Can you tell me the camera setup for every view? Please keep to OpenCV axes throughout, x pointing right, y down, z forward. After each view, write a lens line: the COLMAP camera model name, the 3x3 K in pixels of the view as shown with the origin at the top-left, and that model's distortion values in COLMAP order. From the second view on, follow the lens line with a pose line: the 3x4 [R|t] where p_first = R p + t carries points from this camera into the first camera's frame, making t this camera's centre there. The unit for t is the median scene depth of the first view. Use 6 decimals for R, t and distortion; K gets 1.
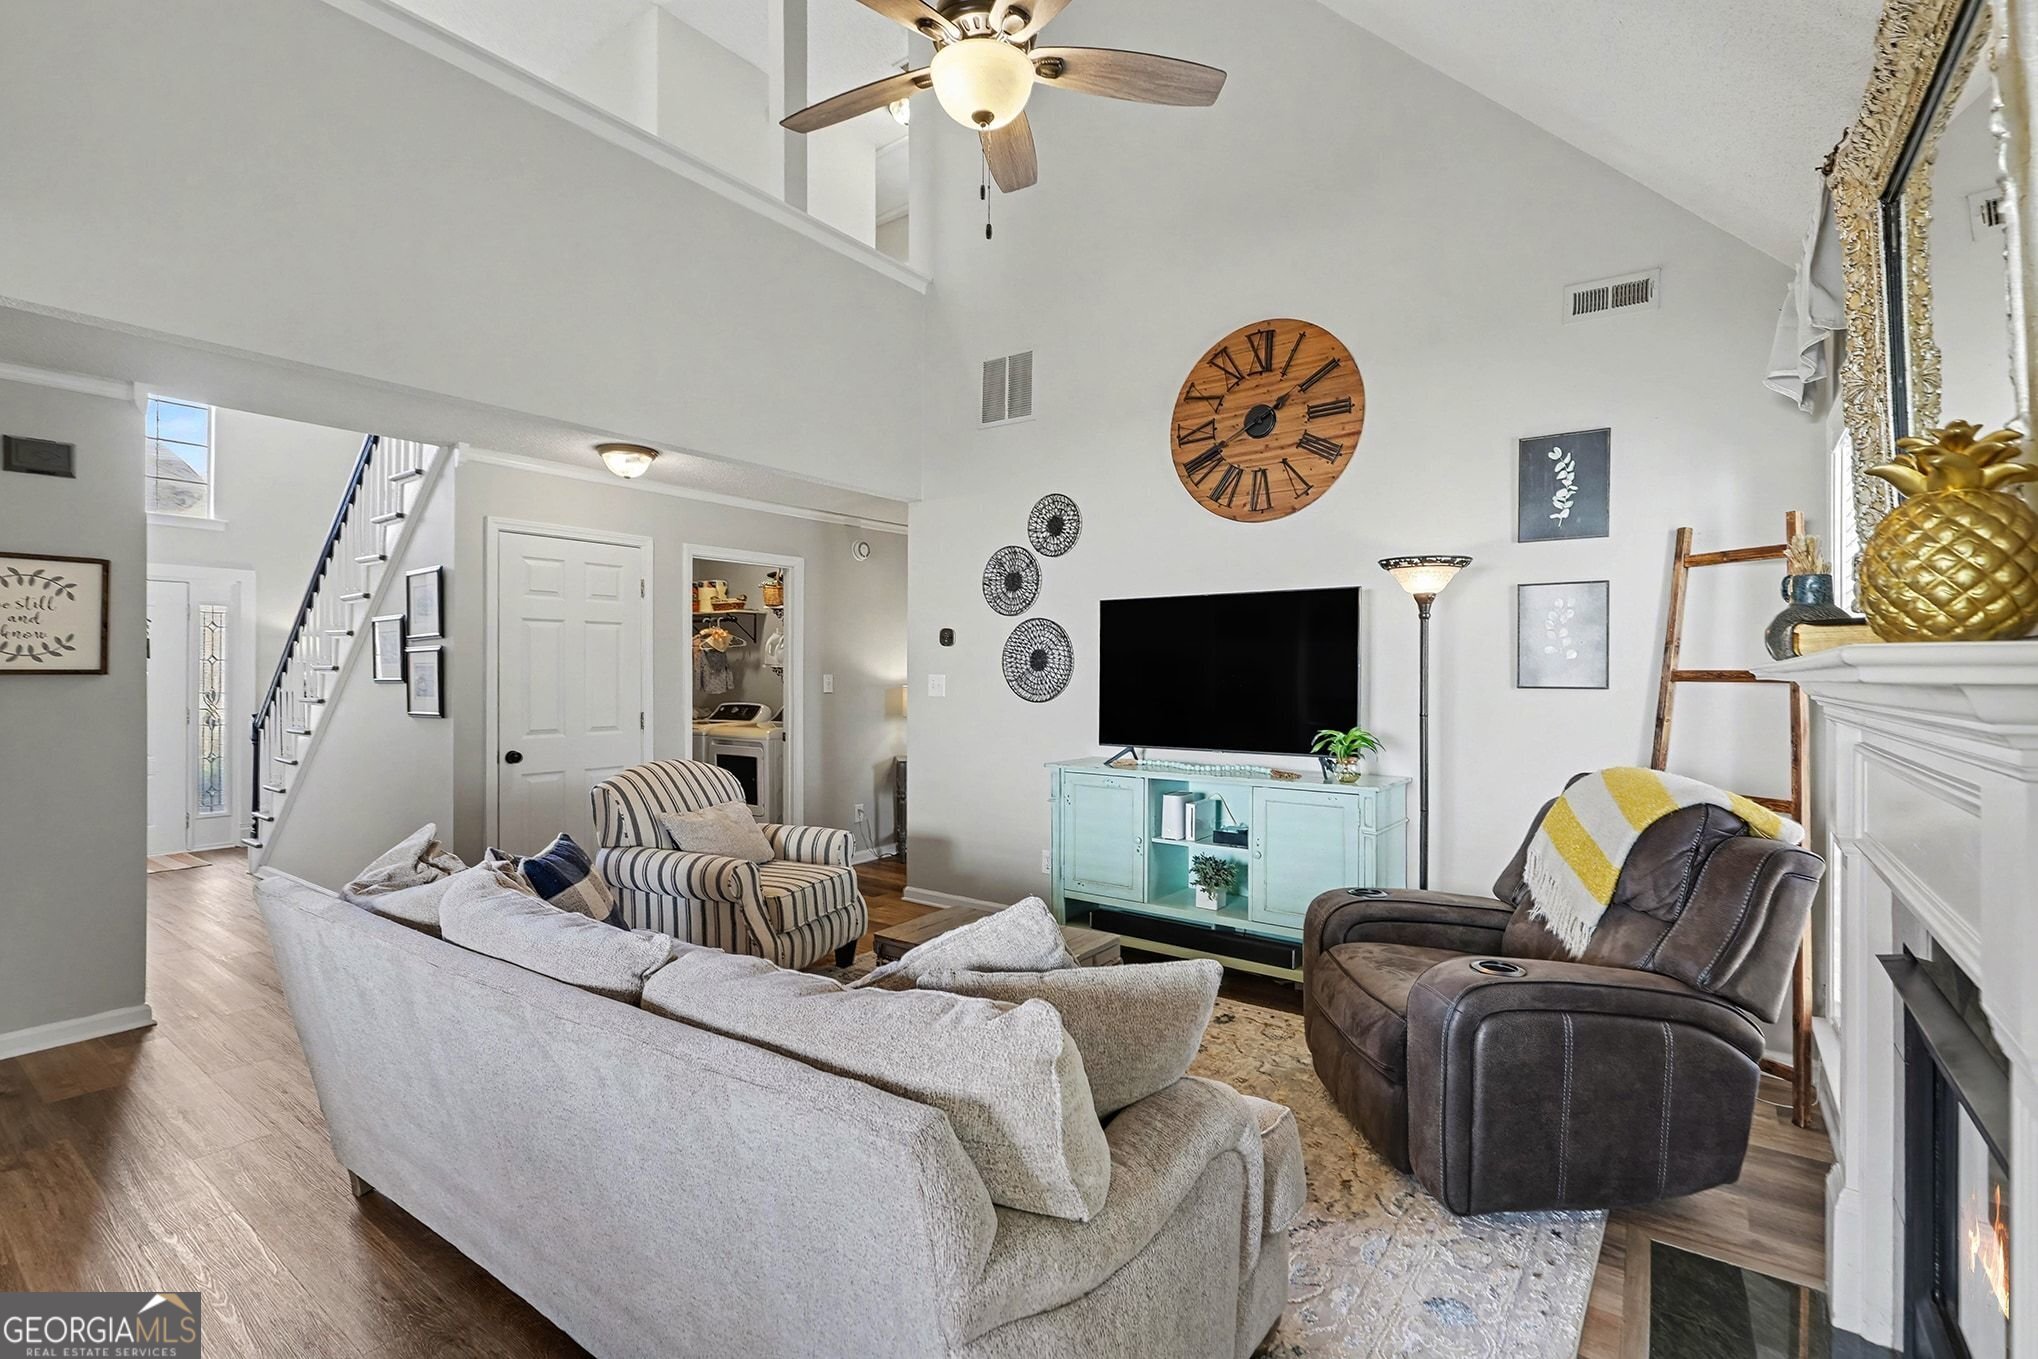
lens RADIAL K [[923.8, 0, 1022.0], [0, 923.8, 675.3], [0, 0, 1]] dist [-0.004316, 0.002169]
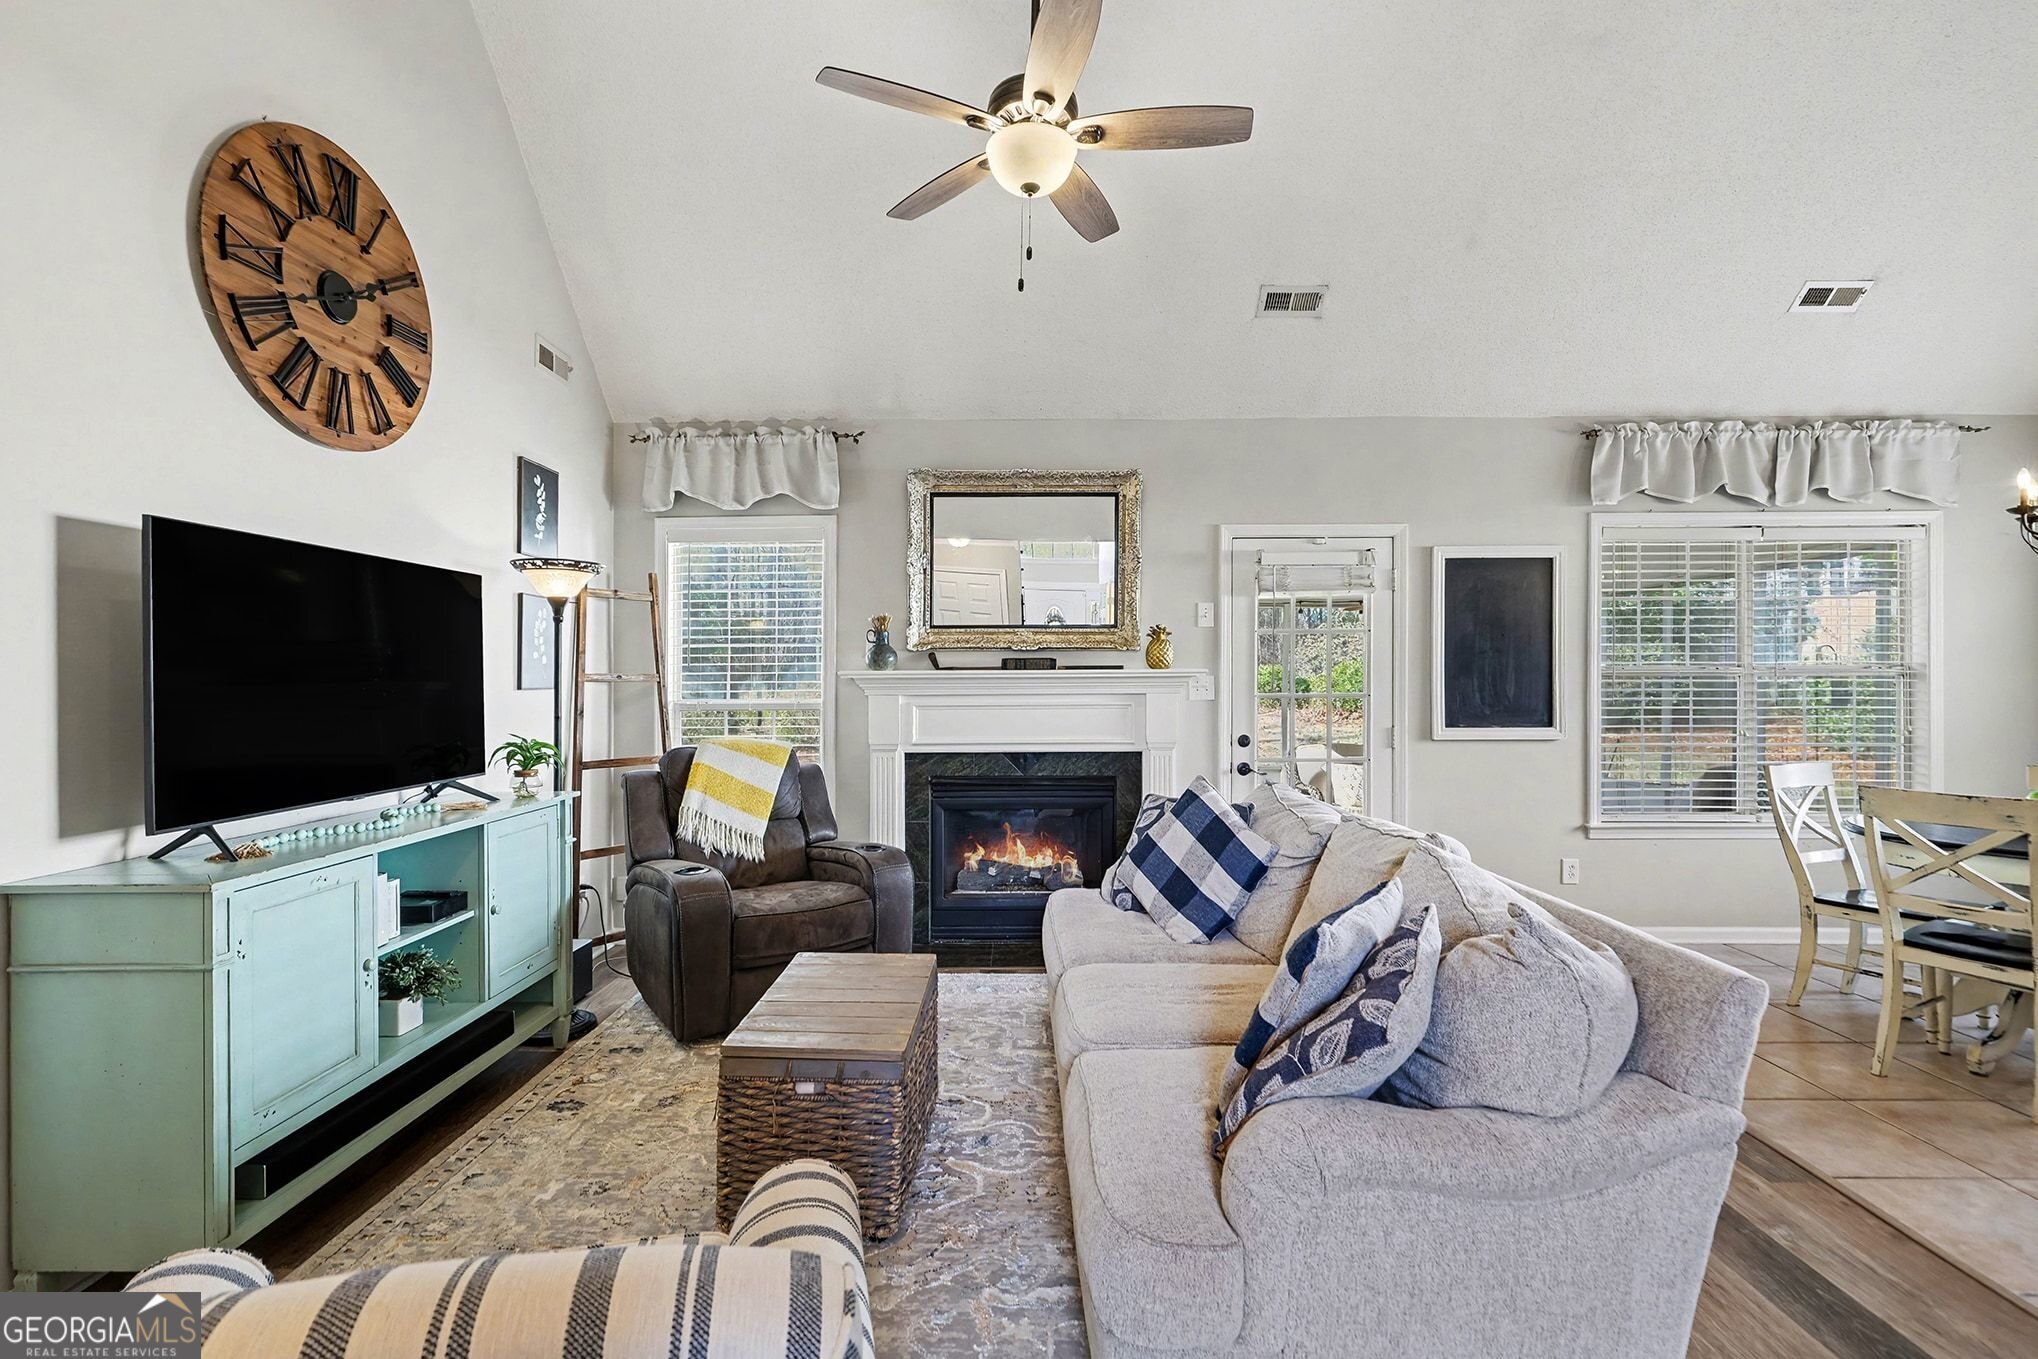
lens RADIAL K [[923.8, 0, 1023.7], [0, 923.8, 679.6], [0, 0, 1]] dist [-0.004316, 0.002169]
pose [[-0.590140, -0.008782, 0.807253, -0.560594], [-0.002769, 0.999957, 0.008854, -0.006574], [-0.807296, 0.002990, -0.590139, 0.973135]]
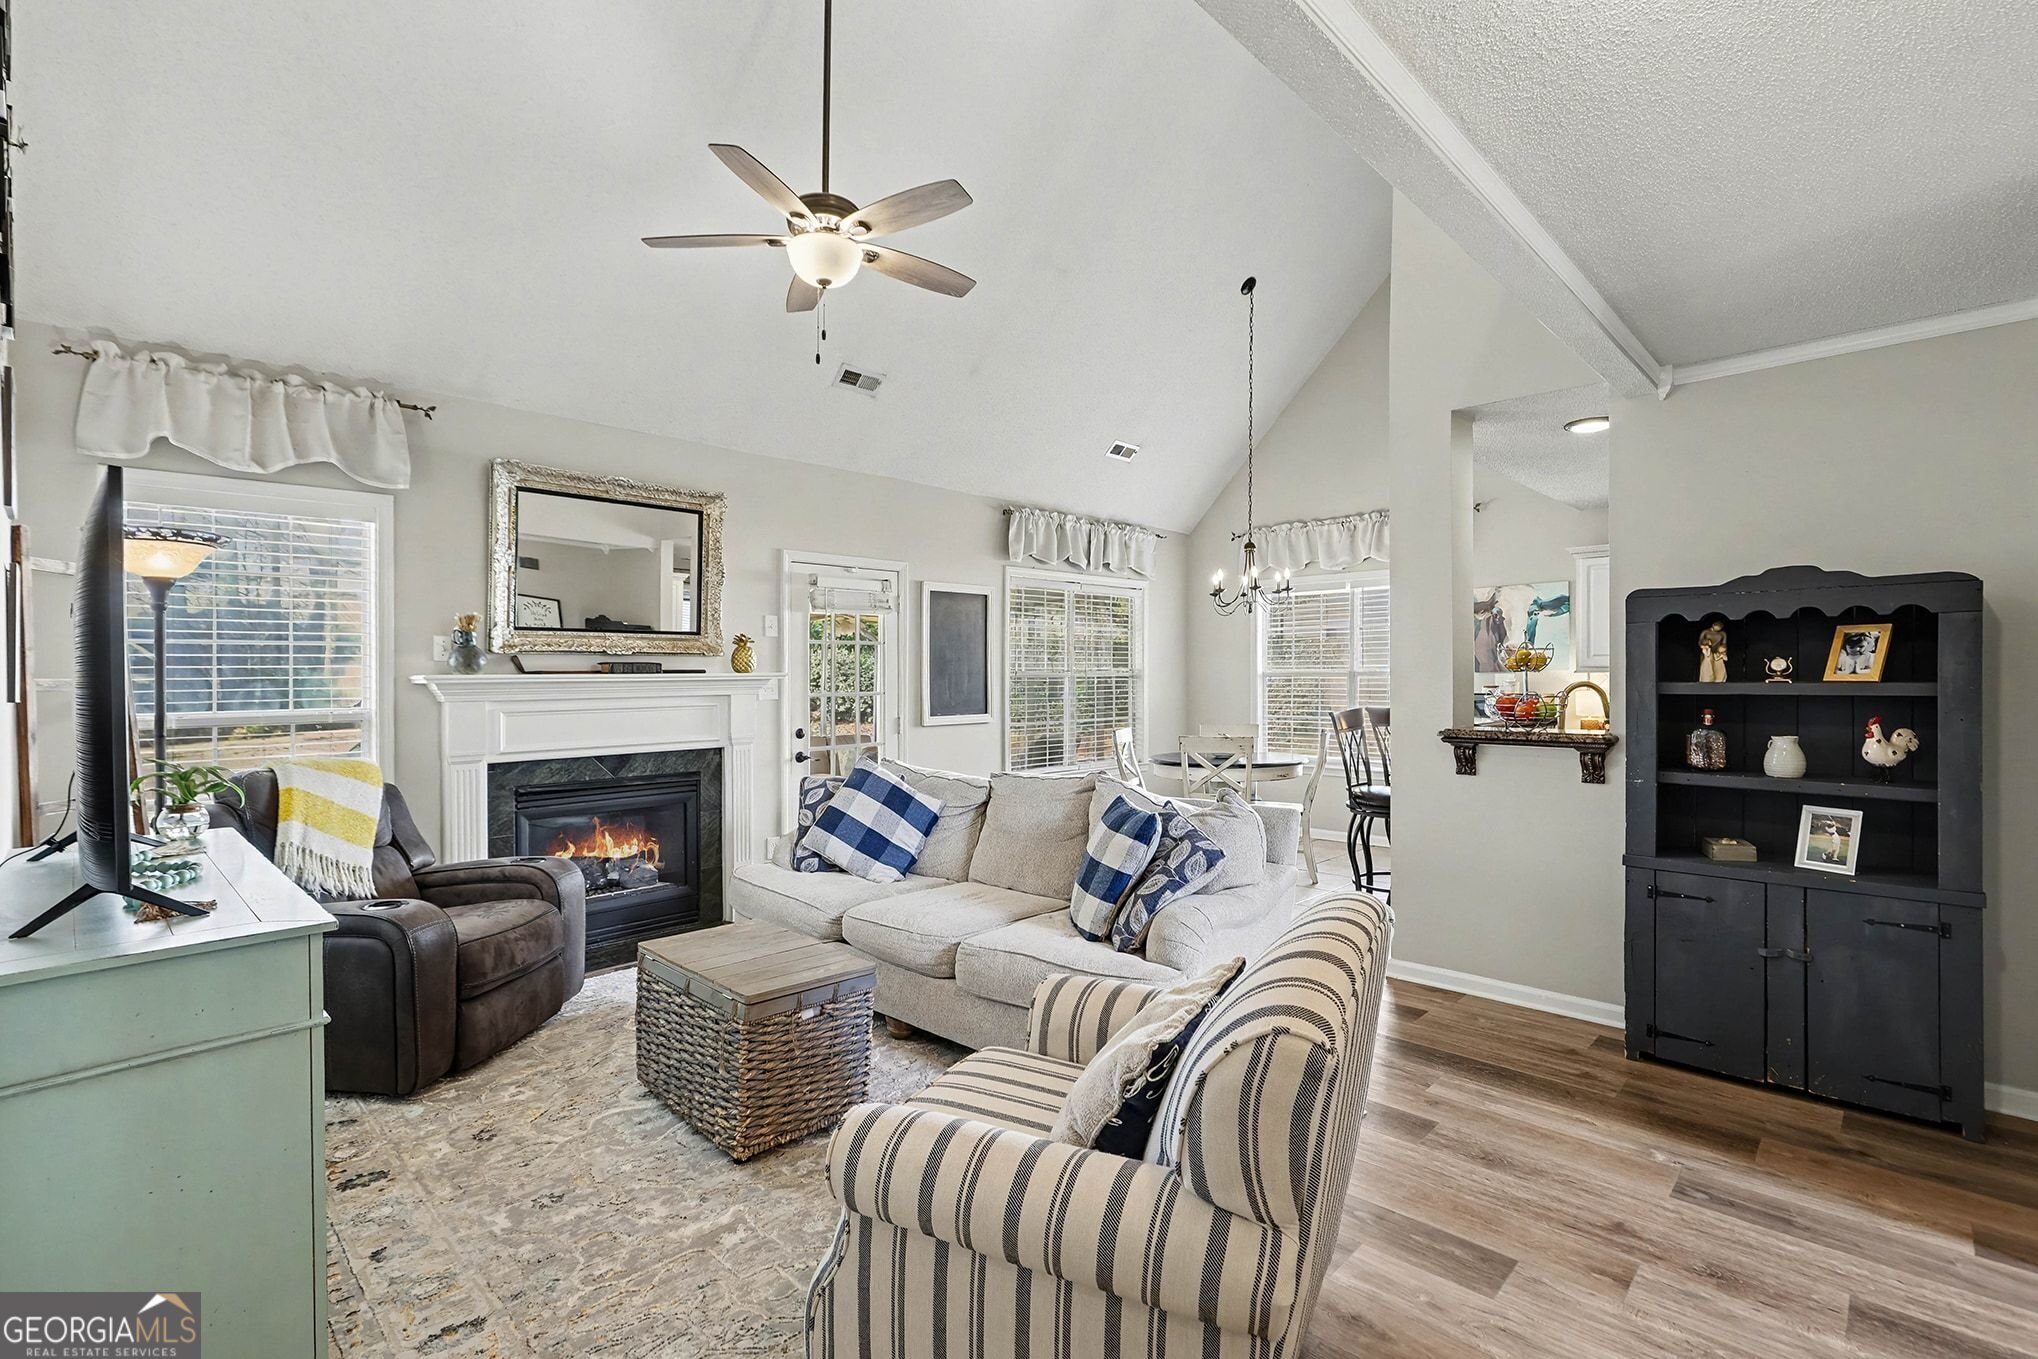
lens RADIAL K [[923.8, 0, 1018.9], [0, 923.8, 685.9], [0, 0, 1]] dist [-0.004316, 0.002169]
pose [[-0.991354, 0.000040, 0.131217, -0.297631], [0.001229, 0.999959, 0.008986, -0.003215], [-0.131211, 0.009070, -0.991313, 1.376163]]
